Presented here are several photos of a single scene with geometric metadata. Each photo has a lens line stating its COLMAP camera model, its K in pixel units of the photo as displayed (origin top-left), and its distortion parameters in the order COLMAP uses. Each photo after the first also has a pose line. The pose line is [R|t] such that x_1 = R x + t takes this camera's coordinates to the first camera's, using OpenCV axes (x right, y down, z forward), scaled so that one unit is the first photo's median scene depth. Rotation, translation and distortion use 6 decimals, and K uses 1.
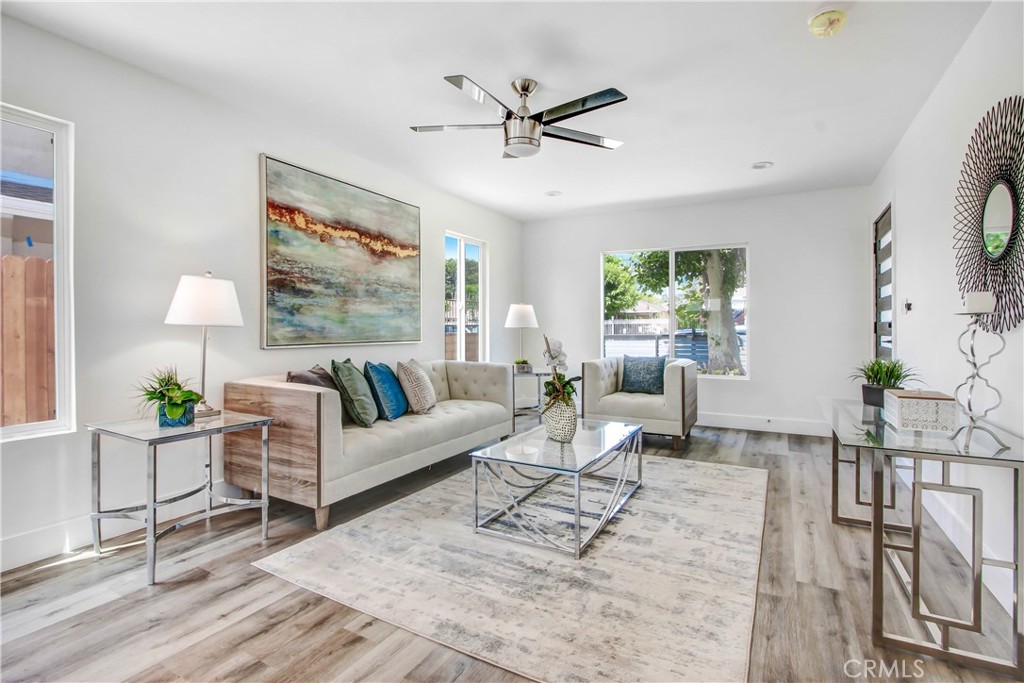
lens RADIAL K [[492.5, 0, 508.9], [0, 492.5, 324.3], [0, 0, 1]] dist [-0.015974, 0.001375]
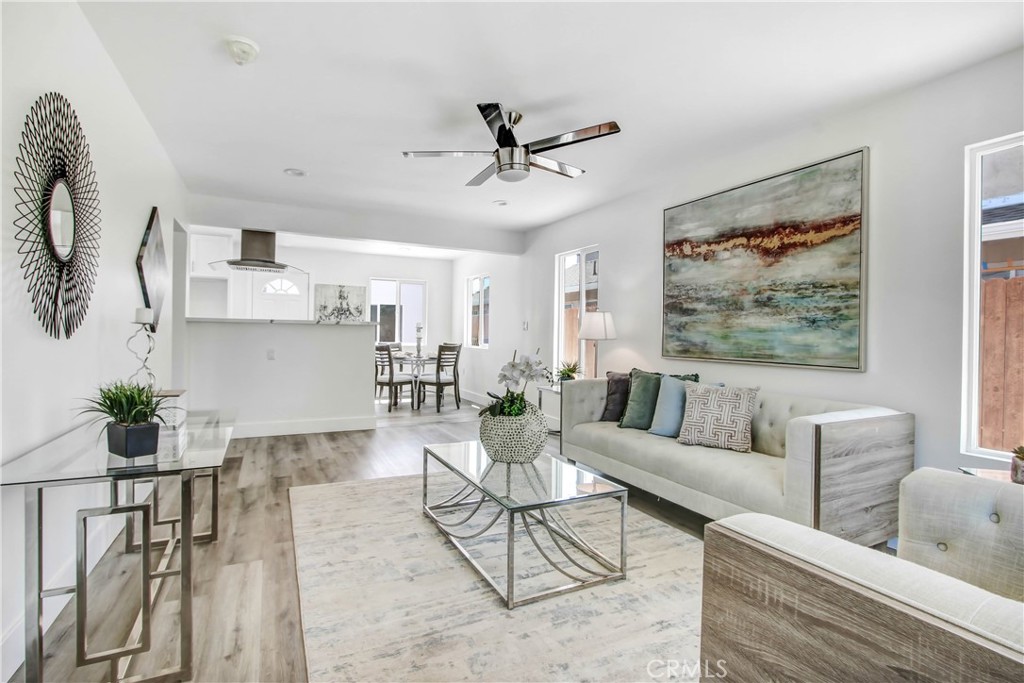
lens RADIAL K [[492.5, 0, 513.7], [0, 492.5, 340.4], [0, 0, 1]] dist [-0.015974, 0.001375]
pose [[-0.570811, -0.004055, -0.821071, 0.689931], [-0.015076, 0.999871, 0.005544, 0.001797], [0.820943, 0.015543, -0.570799, 1.227239]]
